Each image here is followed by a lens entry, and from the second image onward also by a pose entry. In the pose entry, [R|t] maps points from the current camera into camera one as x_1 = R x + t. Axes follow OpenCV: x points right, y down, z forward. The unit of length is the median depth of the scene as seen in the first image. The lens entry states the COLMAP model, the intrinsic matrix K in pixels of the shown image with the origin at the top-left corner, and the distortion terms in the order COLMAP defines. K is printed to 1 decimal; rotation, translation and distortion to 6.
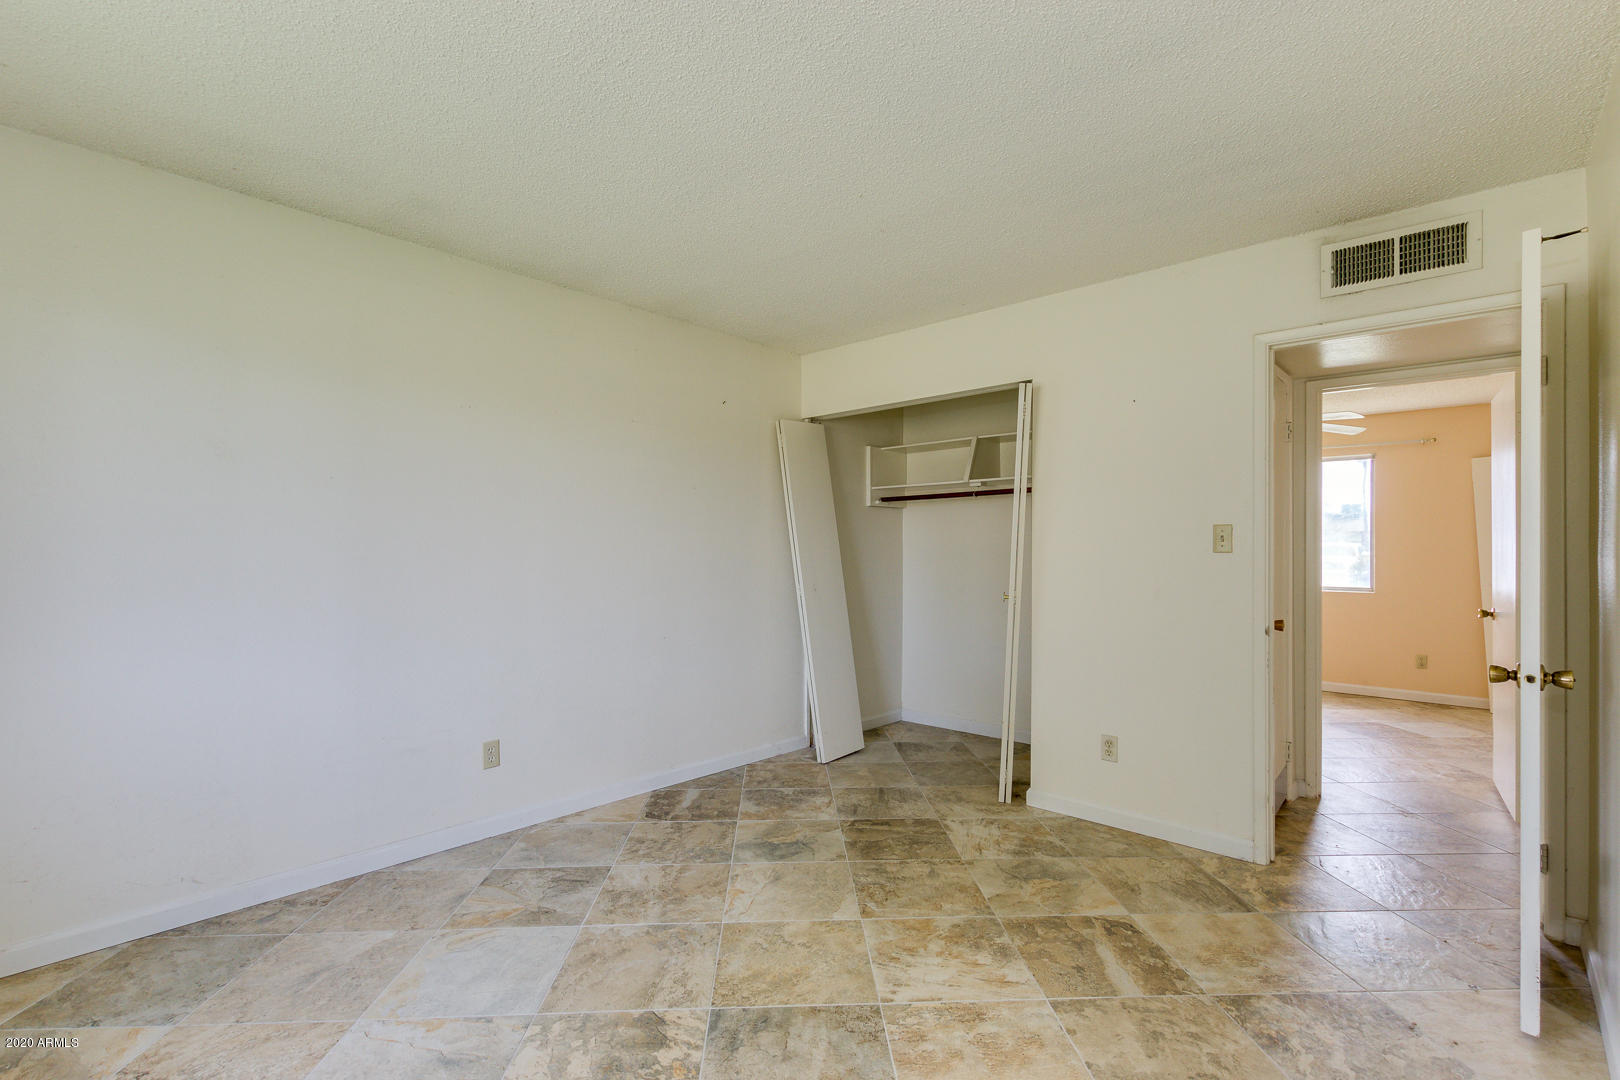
lens RADIAL K [[739.2, 0, 815.2], [0, 739.2, 545.1], [0, 0, 1]] dist [0.012162, -0.006288]
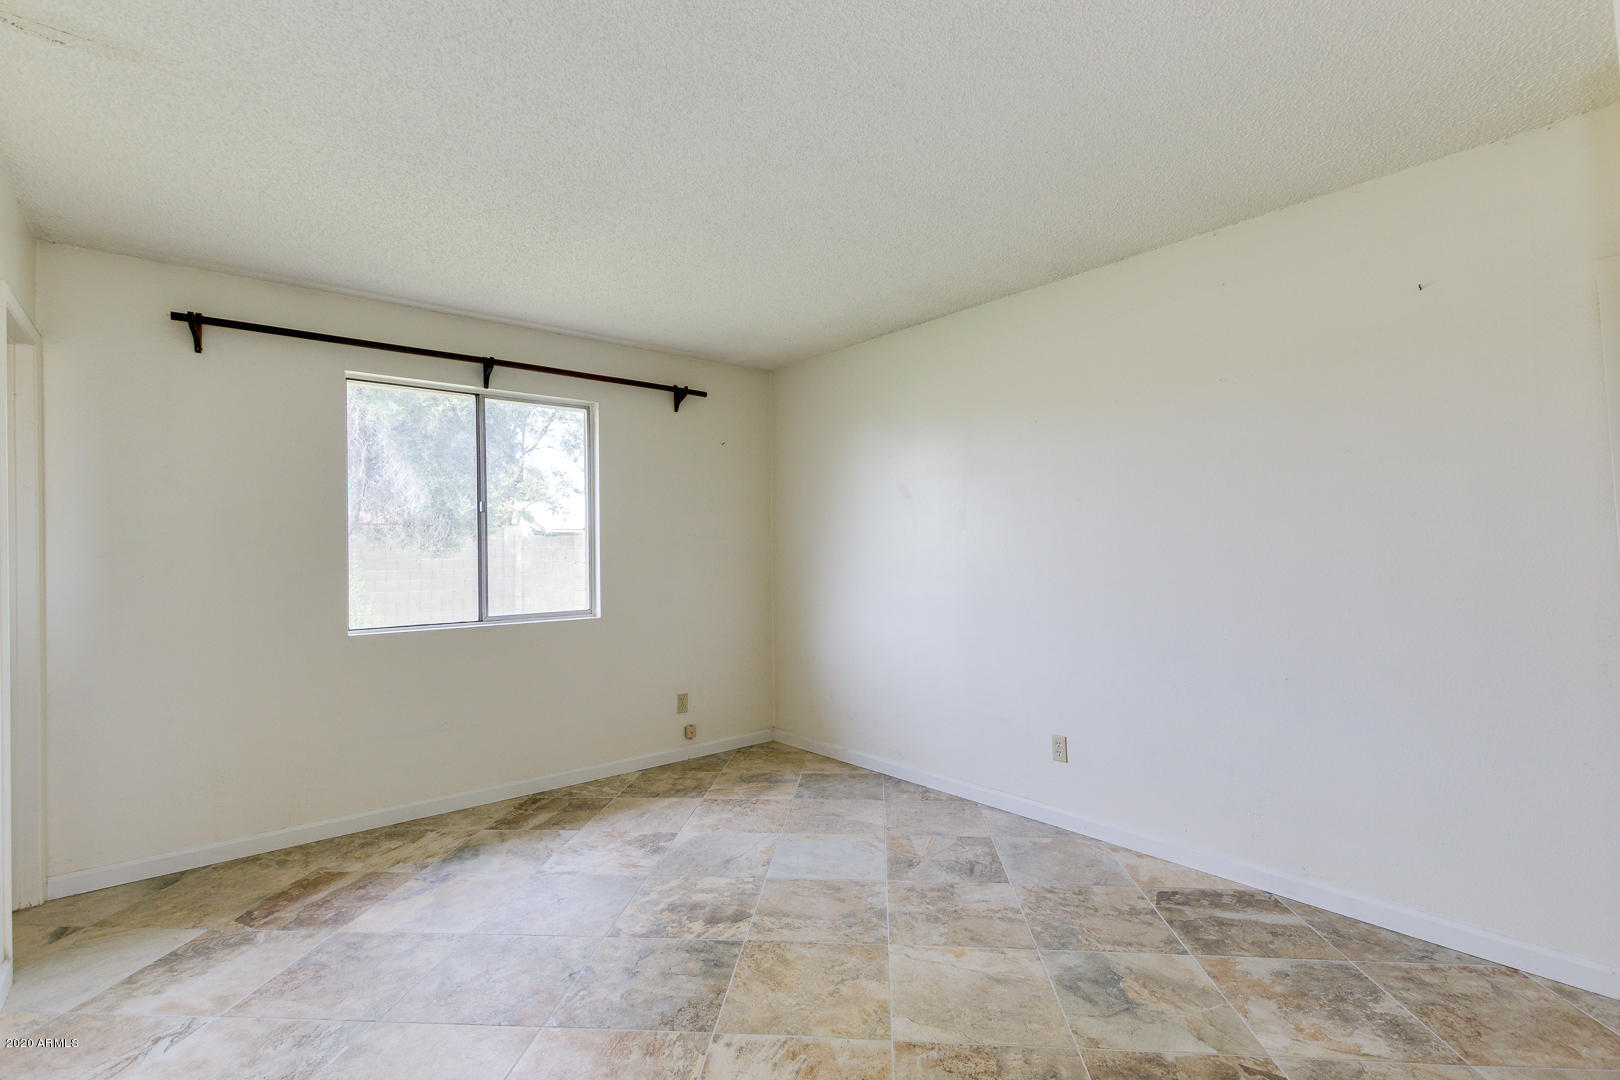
lens RADIAL K [[739.2, 0, 815.2], [0, 739.2, 545.1], [0, 0, 1]] dist [0.012162, -0.006288]
pose [[-0.127585, -0.011764, -0.991758, 0.794333], [0.016830, 0.999760, -0.014024, 0.005089], [0.991685, -0.018481, -0.127357, 0.978849]]
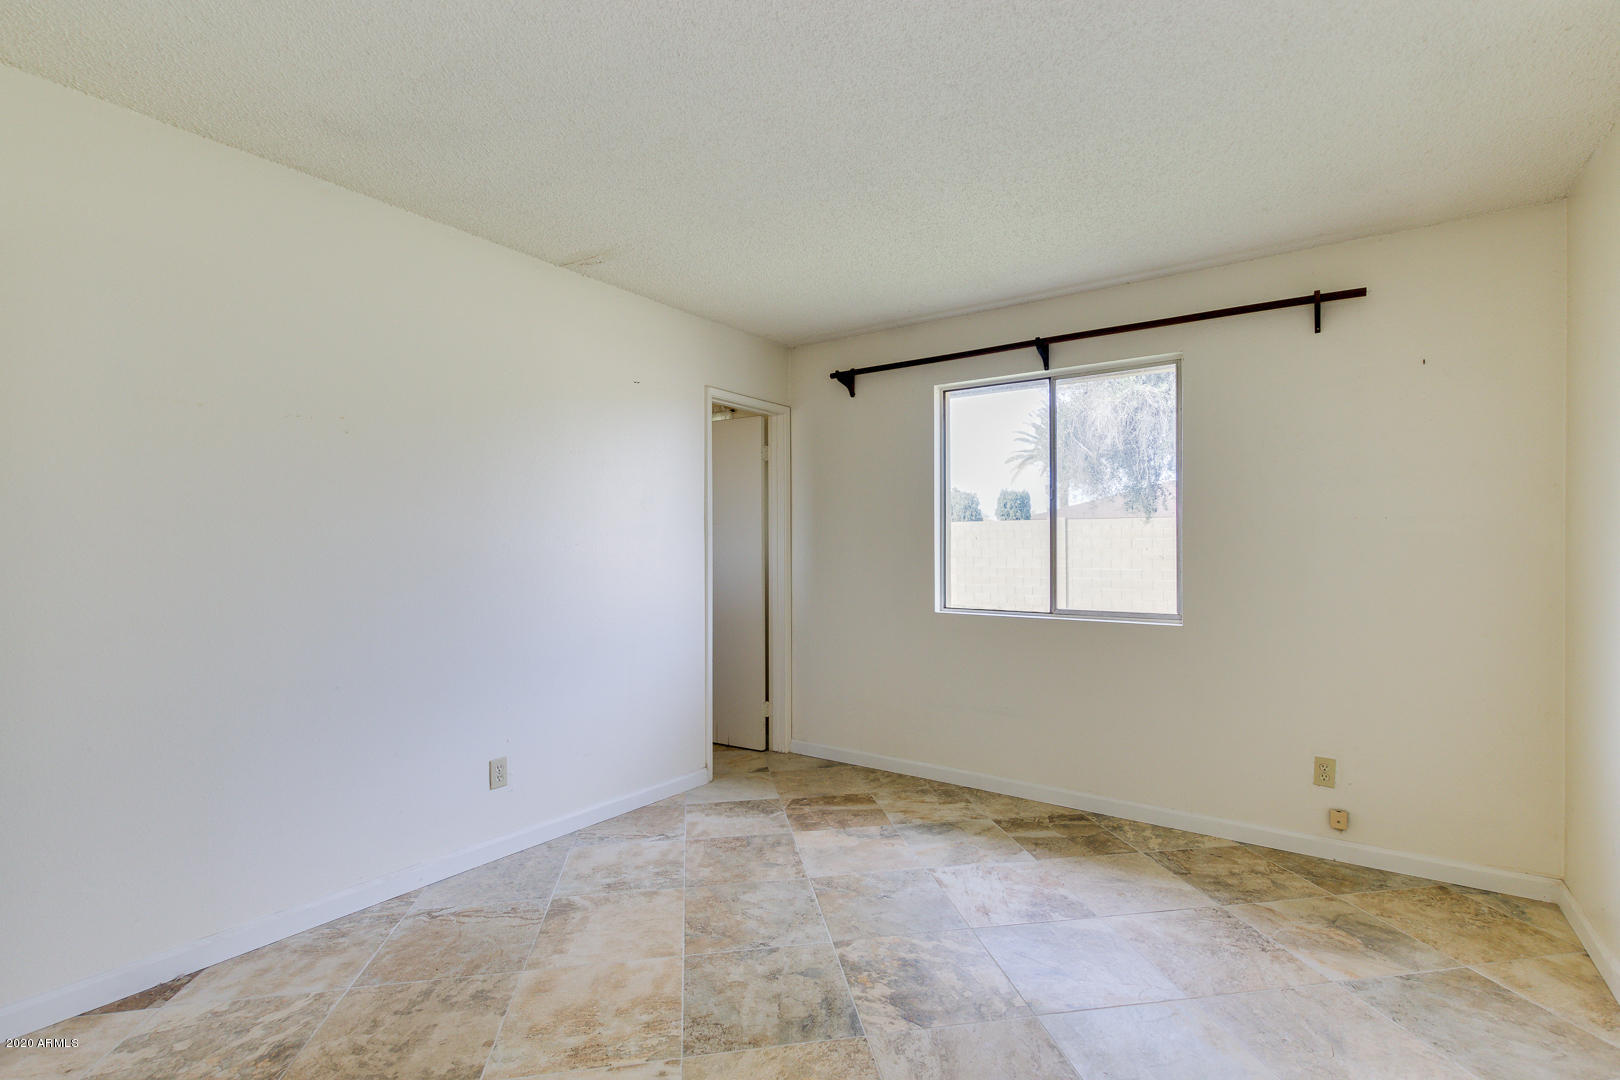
lens RADIAL K [[742.4, 0, 829.8], [0, 742.4, 545.7], [0, 0, 1]] dist [0.004463, -0.001223]
pose [[-0.990427, -0.005293, -0.137938, 0.029198], [-0.004648, 0.999977, -0.004993, 0.004132], [0.137961, -0.004304, -0.990428, 1.483418]]
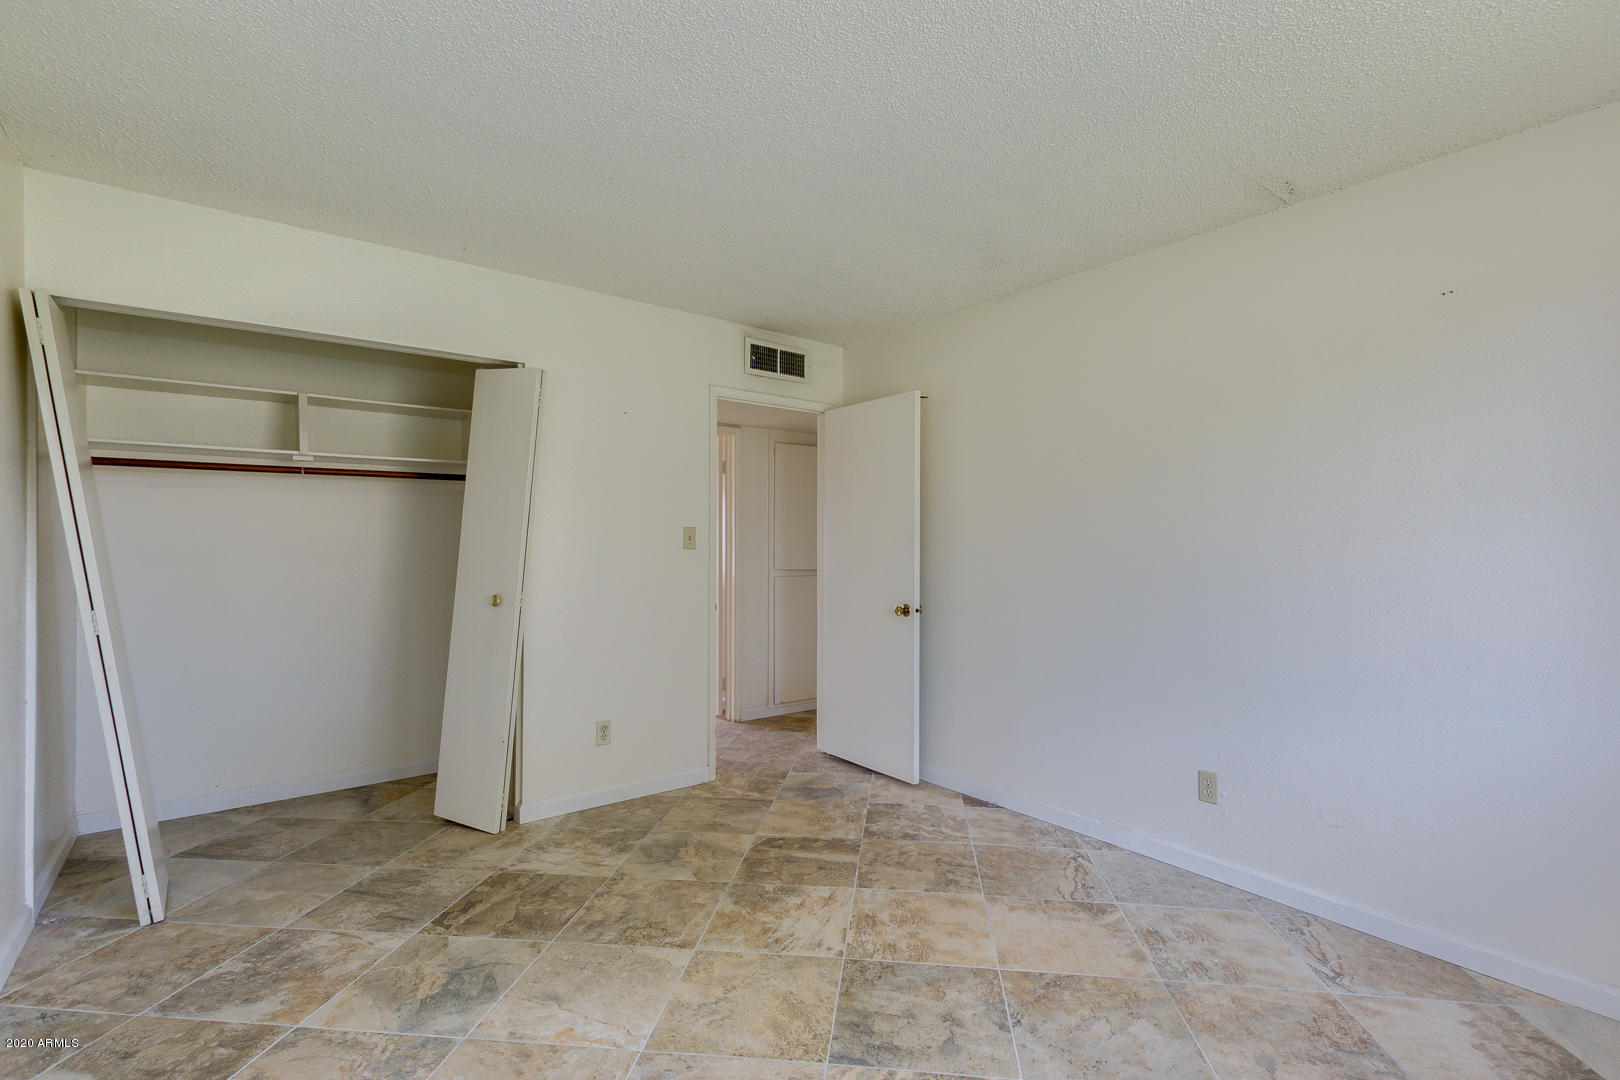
lens RADIAL K [[742.4, 0, 829.8], [0, 742.4, 545.7], [0, 0, 1]] dist [0.004463, -0.001223]
pose [[0.153467, -0.003091, 0.988149, -0.786918], [-0.007593, 0.999962, 0.004307, -0.003632], [-0.988125, -0.008164, 0.153437, 0.662394]]
